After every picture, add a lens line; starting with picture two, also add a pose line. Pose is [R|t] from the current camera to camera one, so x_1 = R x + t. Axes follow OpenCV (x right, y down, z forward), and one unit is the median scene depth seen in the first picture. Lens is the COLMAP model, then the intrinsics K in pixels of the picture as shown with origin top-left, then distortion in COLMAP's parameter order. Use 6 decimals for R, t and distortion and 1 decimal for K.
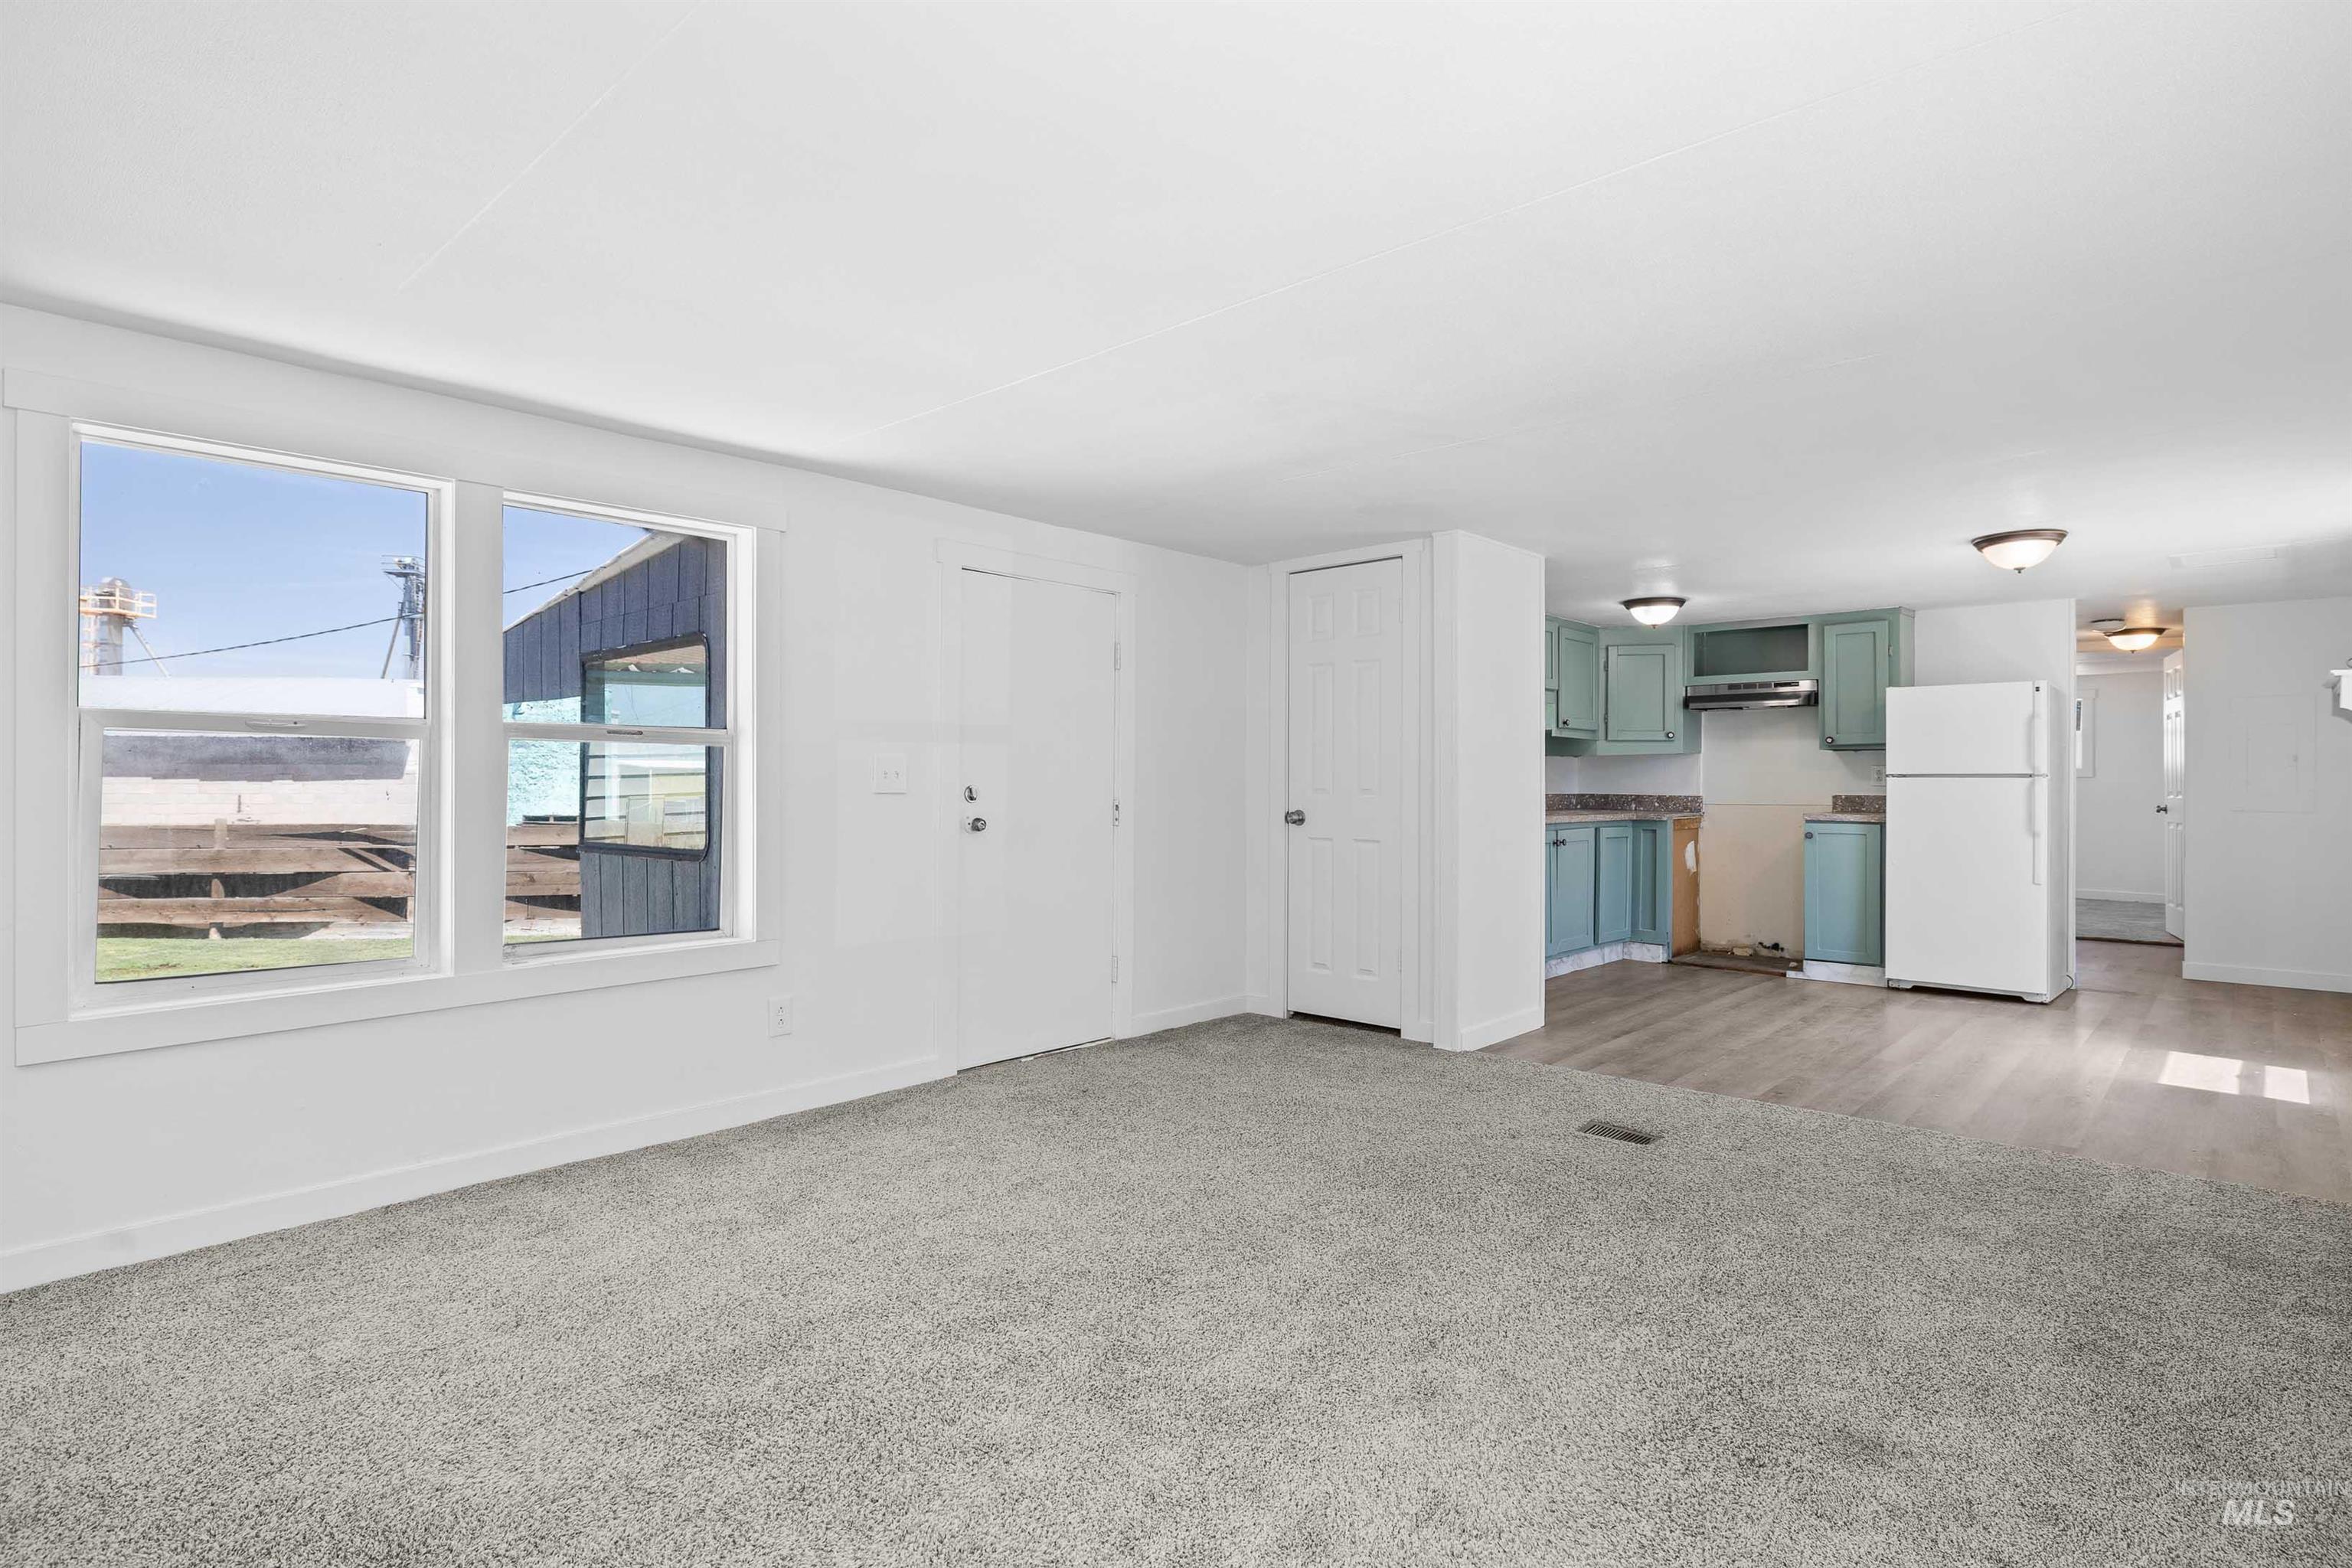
lens RADIAL K [[1210.8, 0, 1176.0], [0, 1210.8, 784.0], [0, 0, 1]] dist [-0.001876, -0.000637]
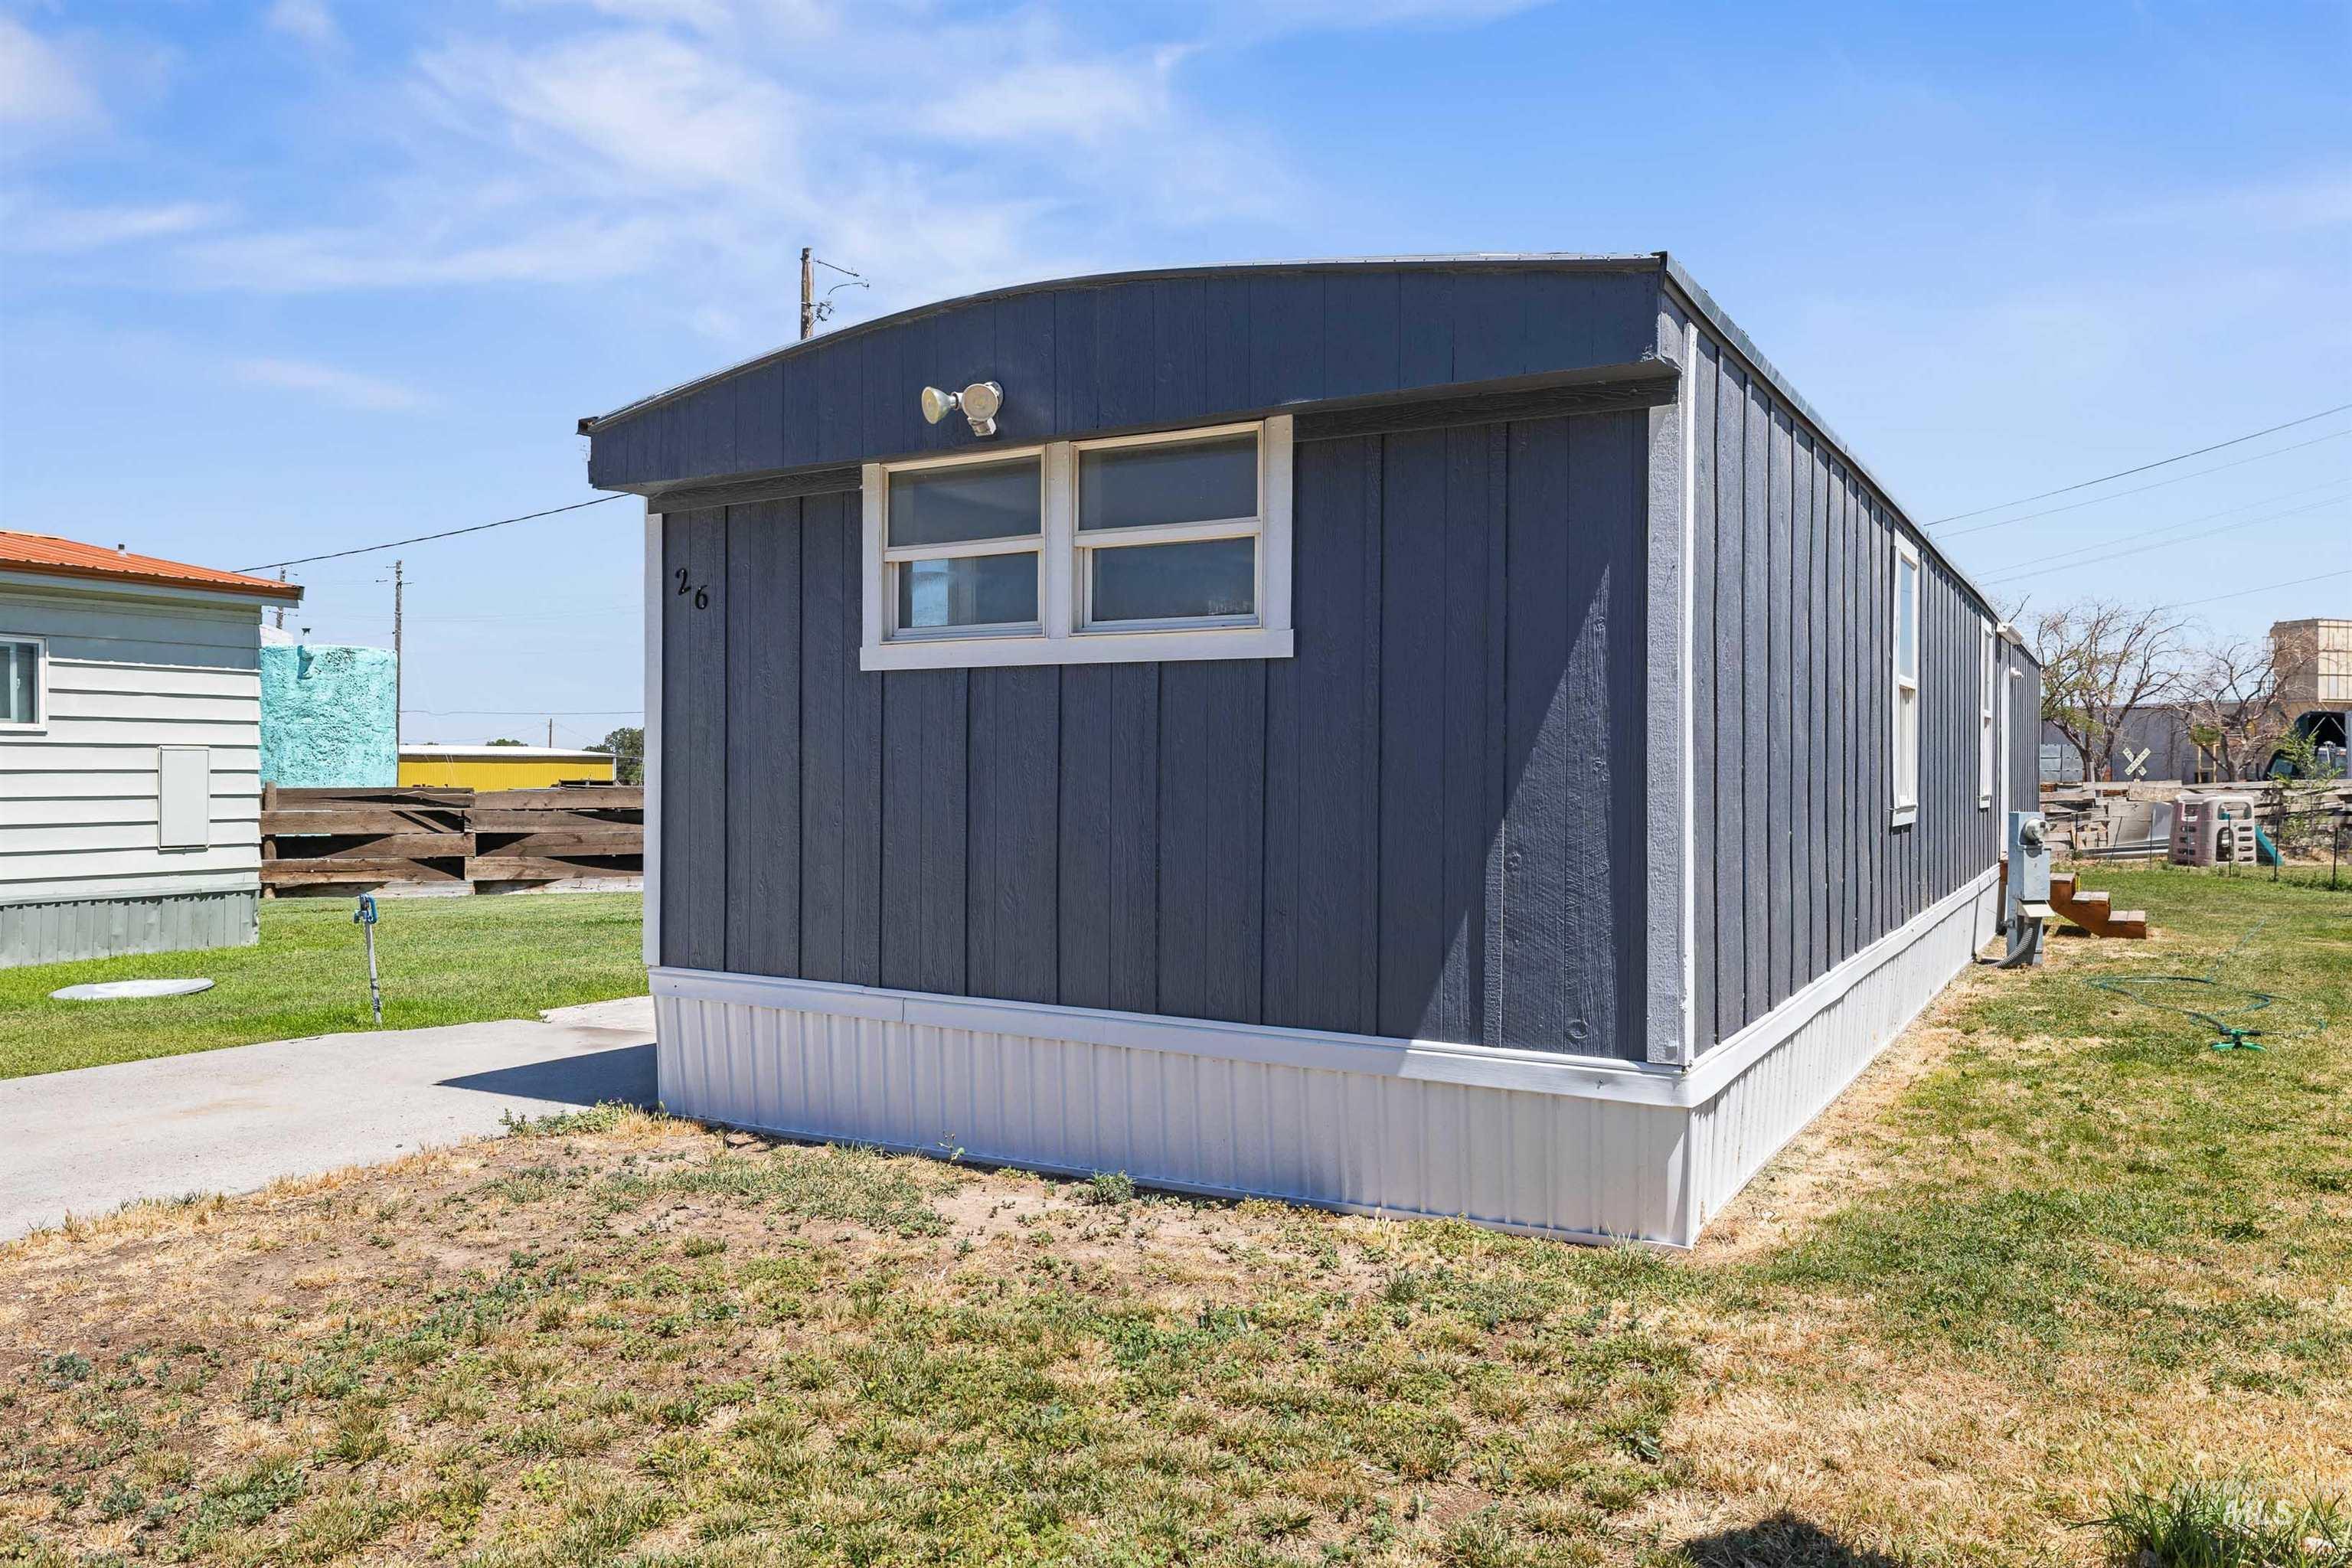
lens RADIAL K [[1614.0, 0, 1176.0], [0, 1614.0, 784.0], [0, 0, 1]] dist [0.006687, 0.000639]
pose [[0.979968, -0.002150, 0.199141, -0.309822], [0.001174, 0.999987, 0.005015, 0.023969], [-0.199149, -0.004681, 0.979958, -0.499792]]
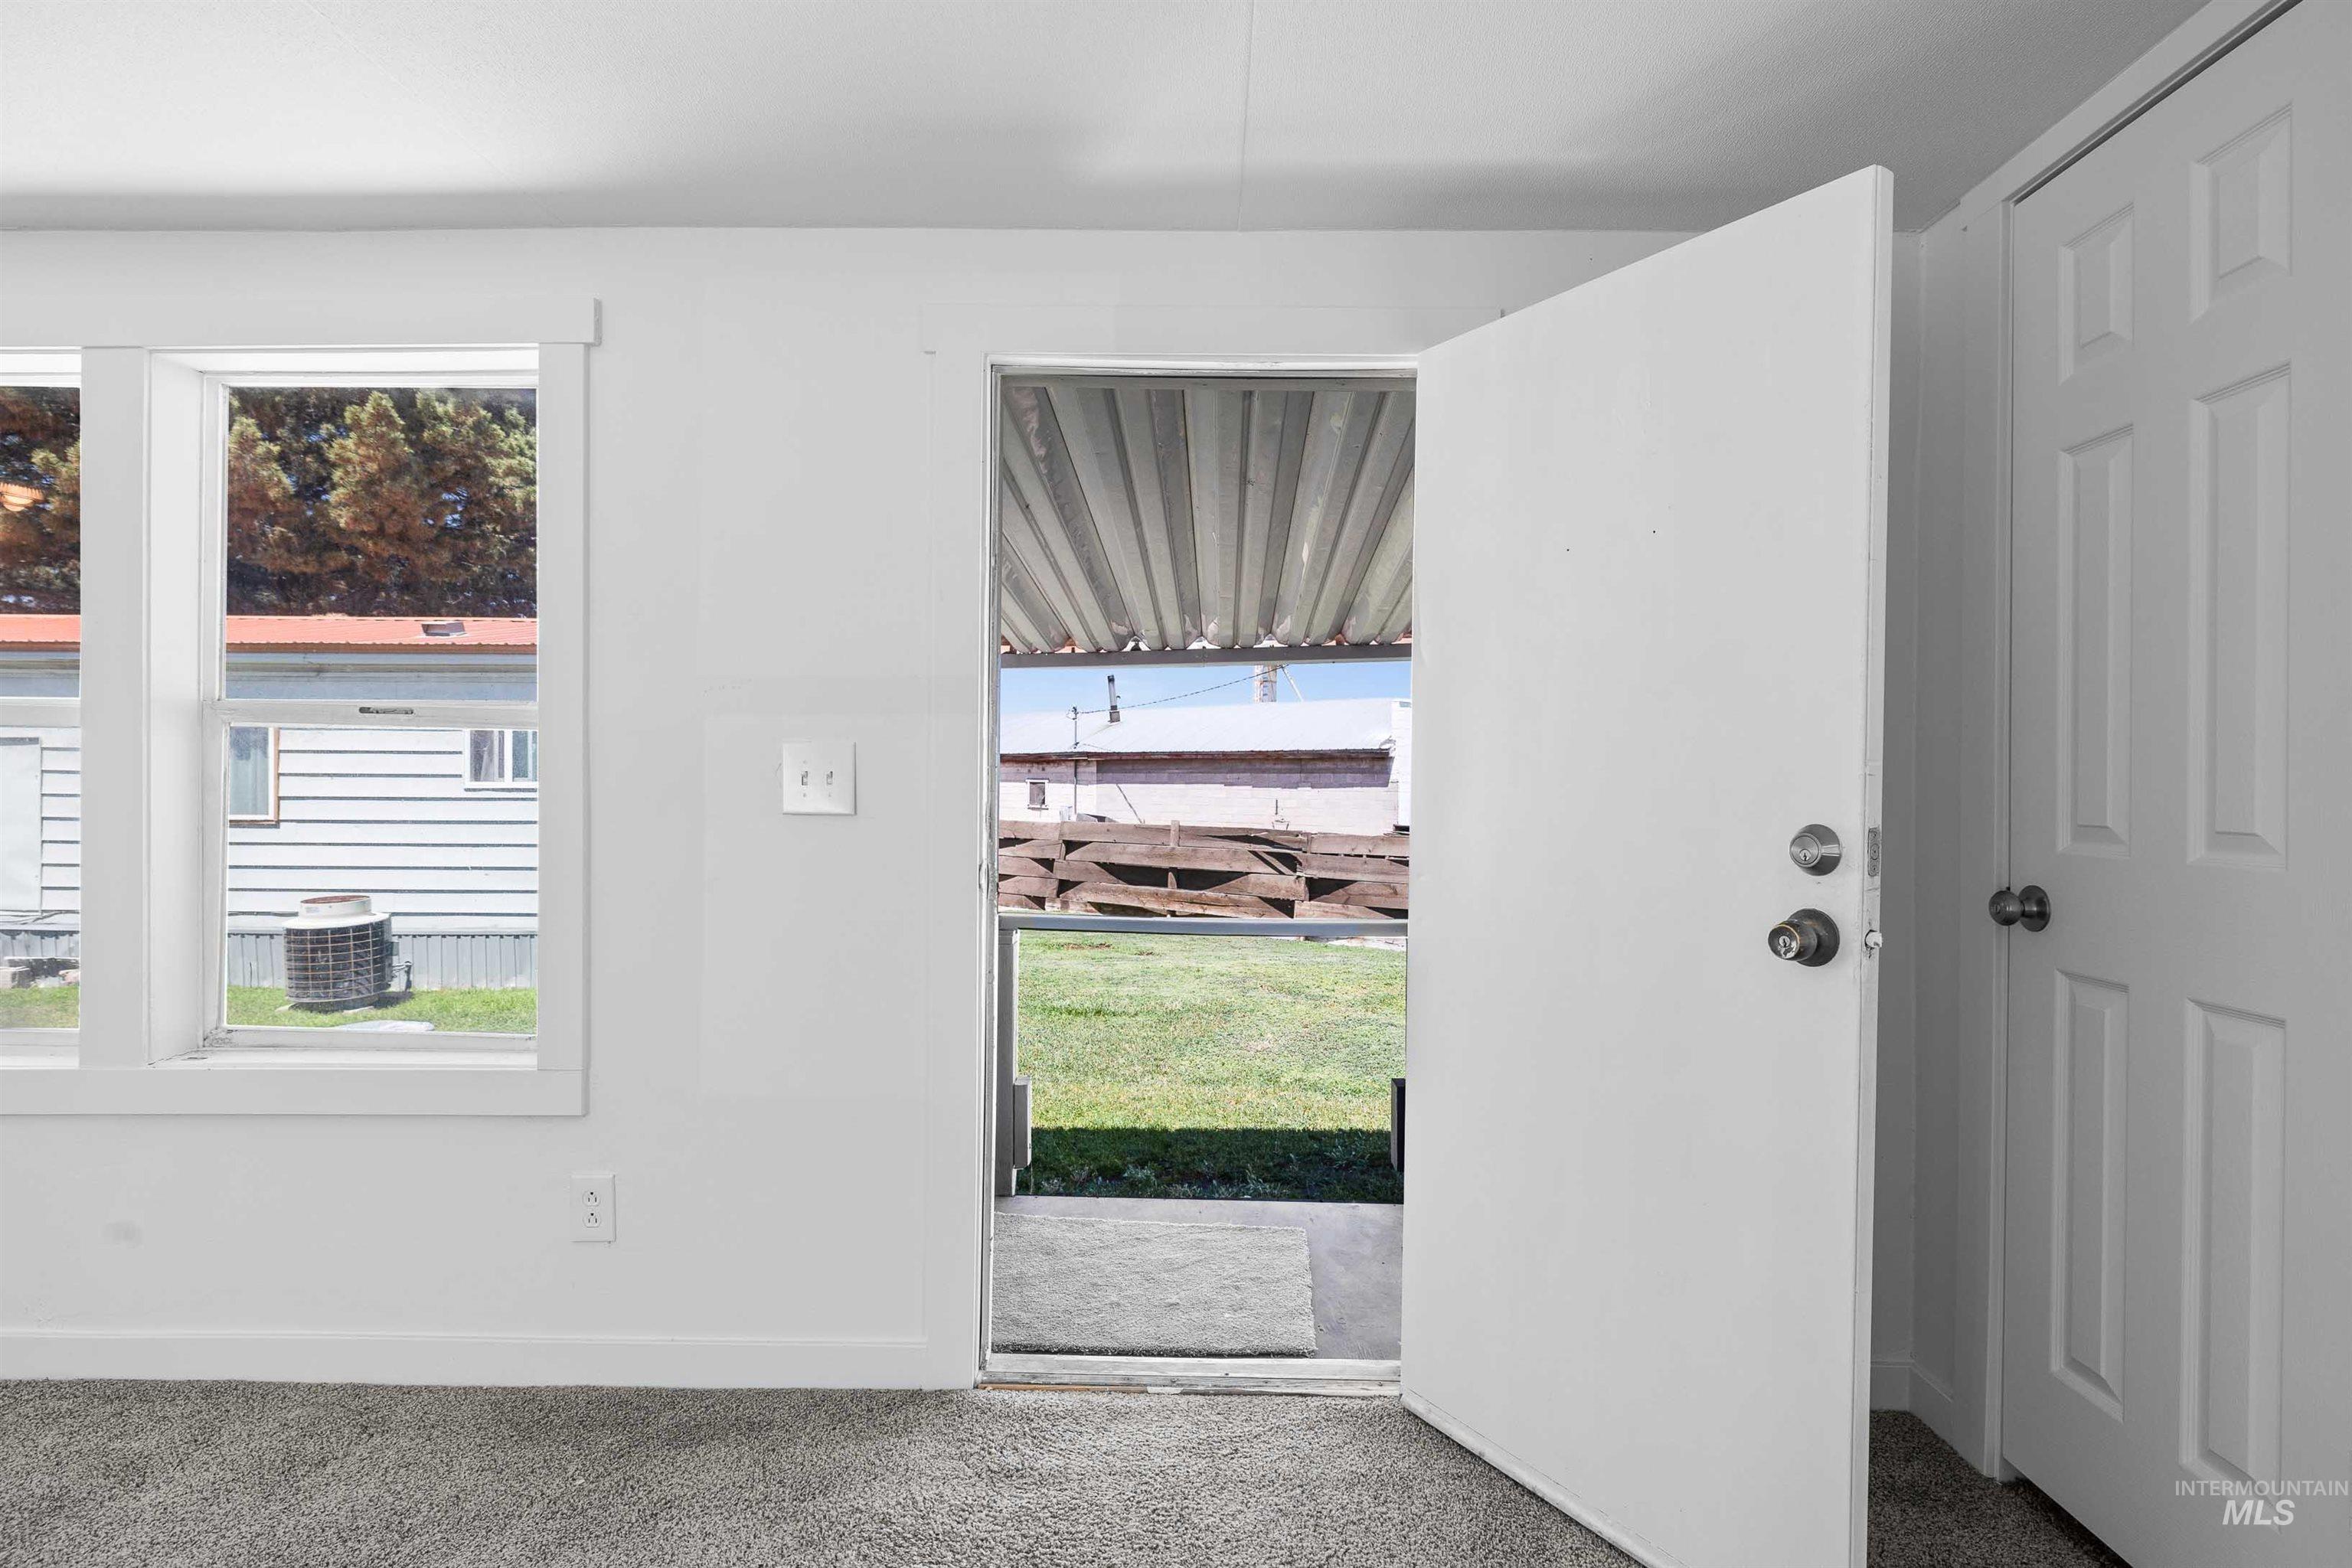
lens RADIAL K [[1210.8, 0, 1176.0], [0, 1210.8, 784.0], [0, 0, 1]] dist [-0.001876, -0.000637]
pose [[0.662582, 0.002836, -0.748984, 0.077682], [-0.008641, 0.999955, -0.003858, -0.001637], [0.748940, 0.009028, 0.662577, 0.232605]]
